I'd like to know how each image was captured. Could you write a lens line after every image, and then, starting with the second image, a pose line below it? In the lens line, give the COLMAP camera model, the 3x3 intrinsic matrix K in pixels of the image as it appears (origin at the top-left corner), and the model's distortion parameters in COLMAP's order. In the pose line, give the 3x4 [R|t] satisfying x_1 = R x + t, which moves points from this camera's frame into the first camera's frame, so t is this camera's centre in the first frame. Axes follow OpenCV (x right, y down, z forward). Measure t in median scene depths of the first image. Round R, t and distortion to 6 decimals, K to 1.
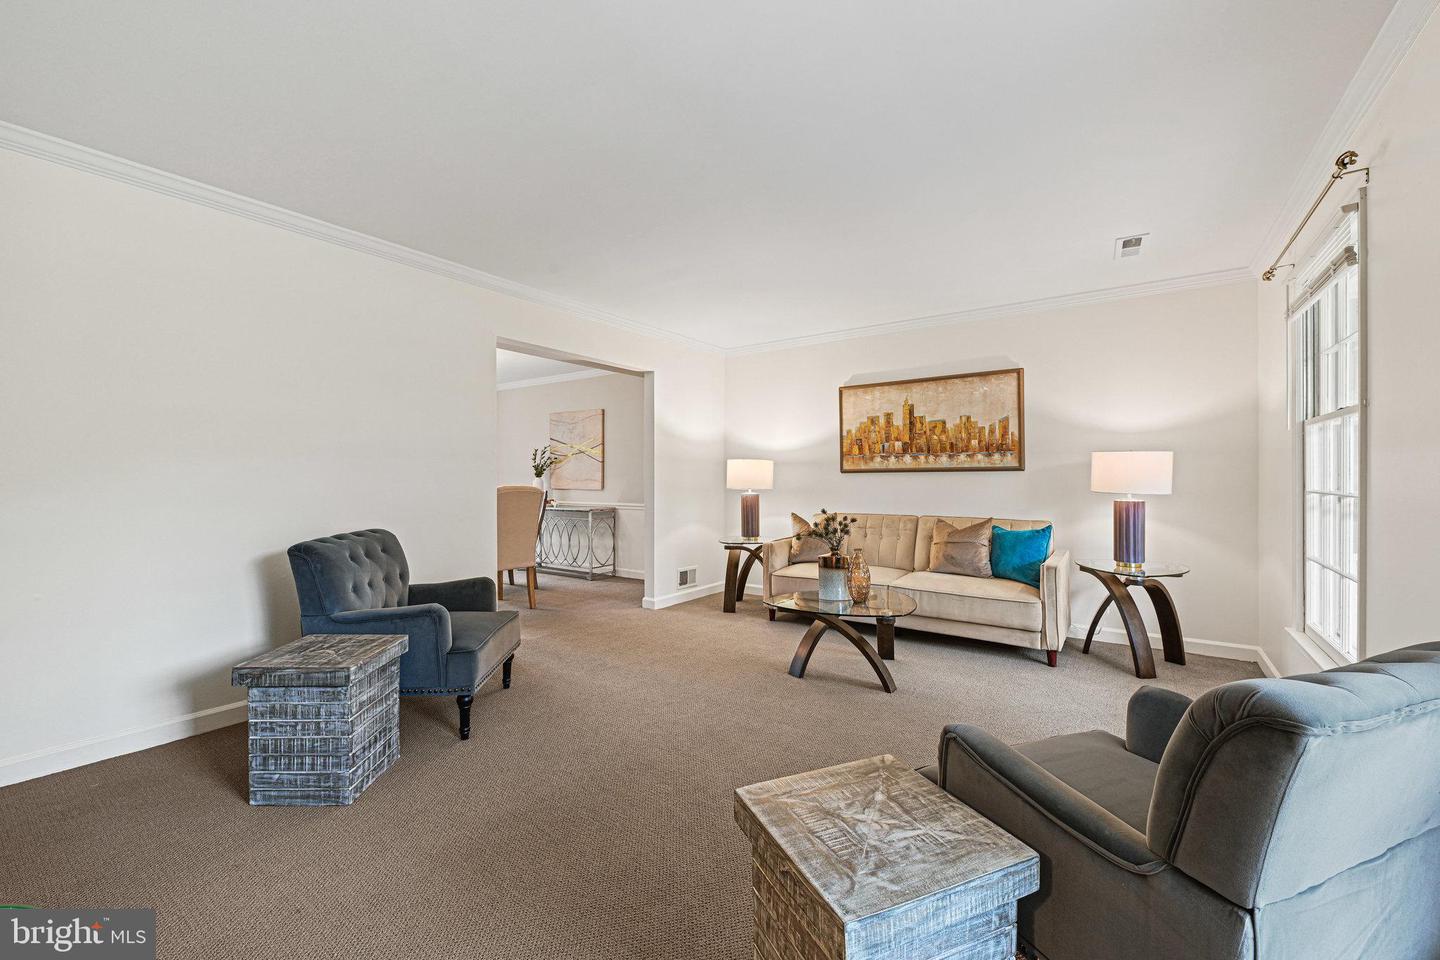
lens RADIAL K [[581.0, 0, 718.8], [0, 581.0, 472.1], [0, 0, 1]] dist [-0.001070, 0.000271]
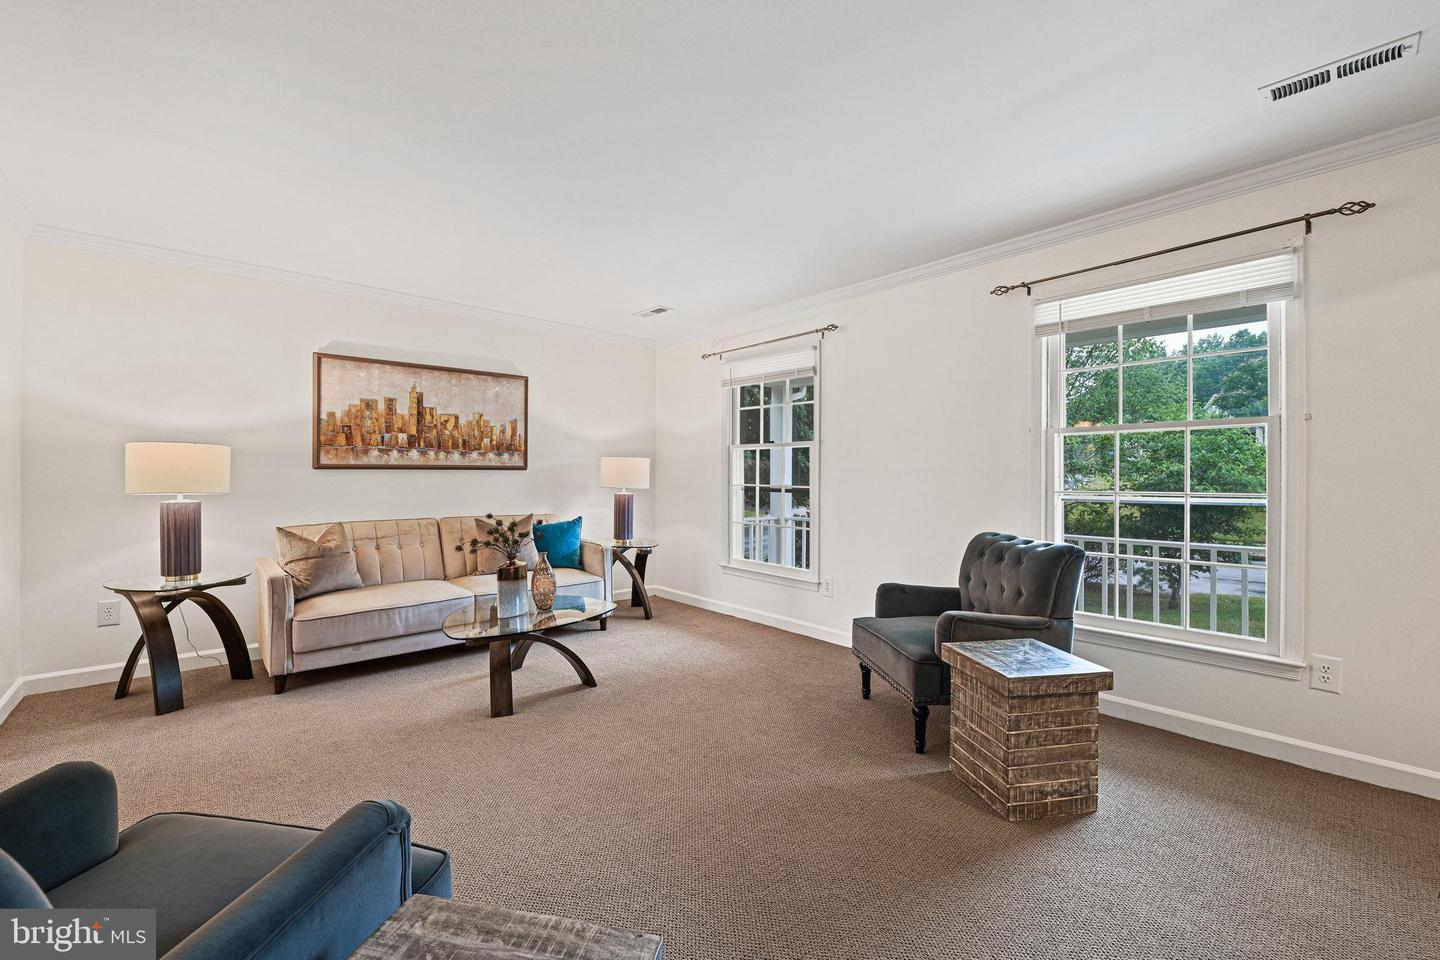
lens RADIAL K [[581.0, 0, 718.8], [0, 581.0, 472.1], [0, 0, 1]] dist [-0.001070, 0.000271]
pose [[0.222042, 0.010702, 0.974978, -0.433441], [-0.012183, 0.999892, -0.008201, 0.005764], [-0.974961, -0.010058, 0.222148, 0.370508]]
